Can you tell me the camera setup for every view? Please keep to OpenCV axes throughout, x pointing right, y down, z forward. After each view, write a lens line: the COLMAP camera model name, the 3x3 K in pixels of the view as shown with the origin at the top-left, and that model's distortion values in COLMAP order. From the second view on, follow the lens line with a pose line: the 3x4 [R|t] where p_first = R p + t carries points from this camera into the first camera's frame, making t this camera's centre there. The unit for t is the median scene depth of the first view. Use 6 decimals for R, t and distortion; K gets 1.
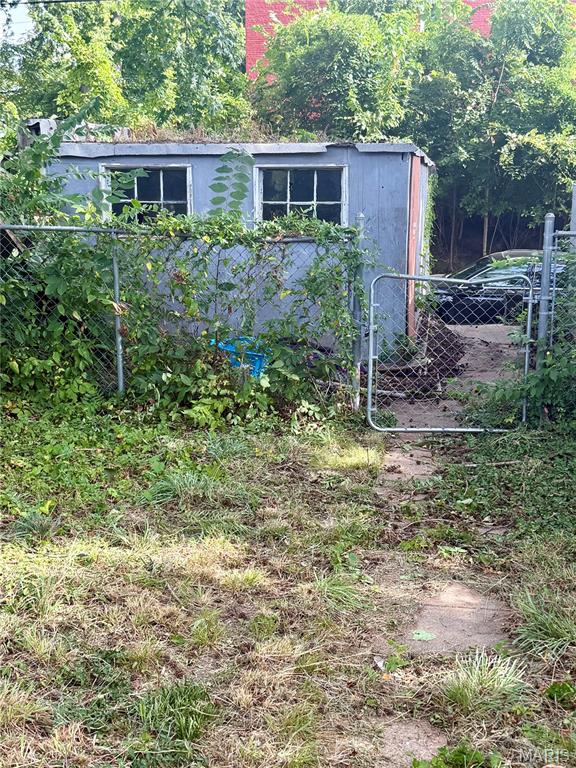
lens RADIAL K [[1076.3, 0, 288.7], [0, 1076.3, 384.3], [0, 0, 1]] dist [0.032966, 0.000000]
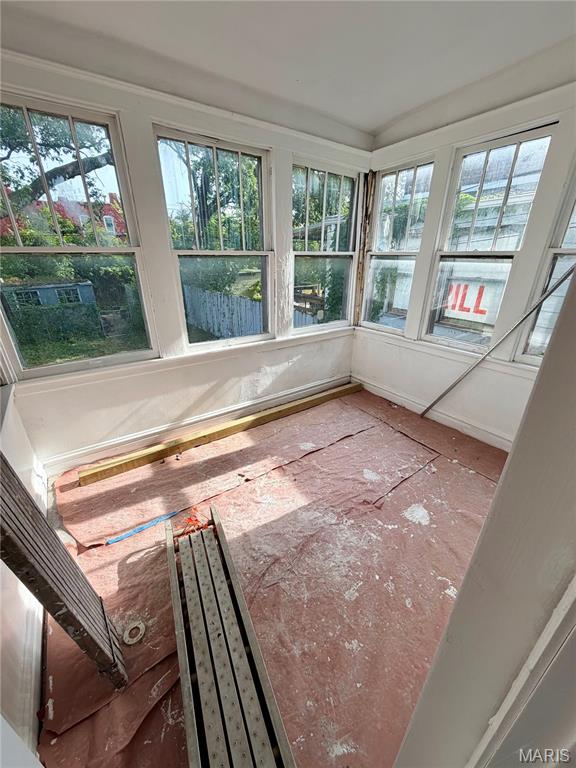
lens RADIAL K [[307.1, 0, 286.3], [0, 307.1, 384.6], [0, 0, 1]] dist [-0.001499, -0.000062]
pose [[0.737677, -0.277662, 0.615415, -0.215924], [0.141439, 0.954848, 0.261268, -0.009946], [-0.660172, -0.105687, 0.743642, -0.704467]]
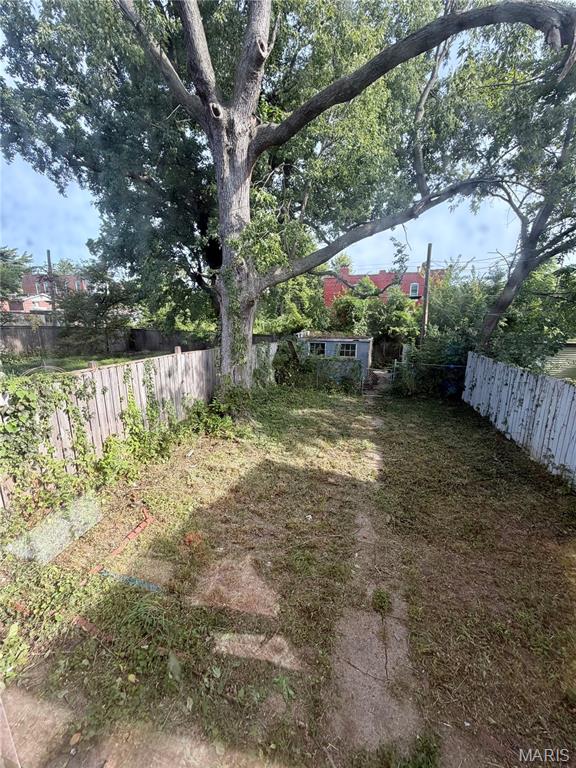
lens RADIAL K [[307.1, 0, 284.8], [0, 307.1, 382.1], [0, 0, 1]] dist [-0.001499, -0.000062]
pose [[0.990927, 0.029910, -0.131030, -0.085600], [-0.028073, 0.999480, 0.015845, -0.030801], [0.131436, -0.012023, 0.991252, -0.490521]]
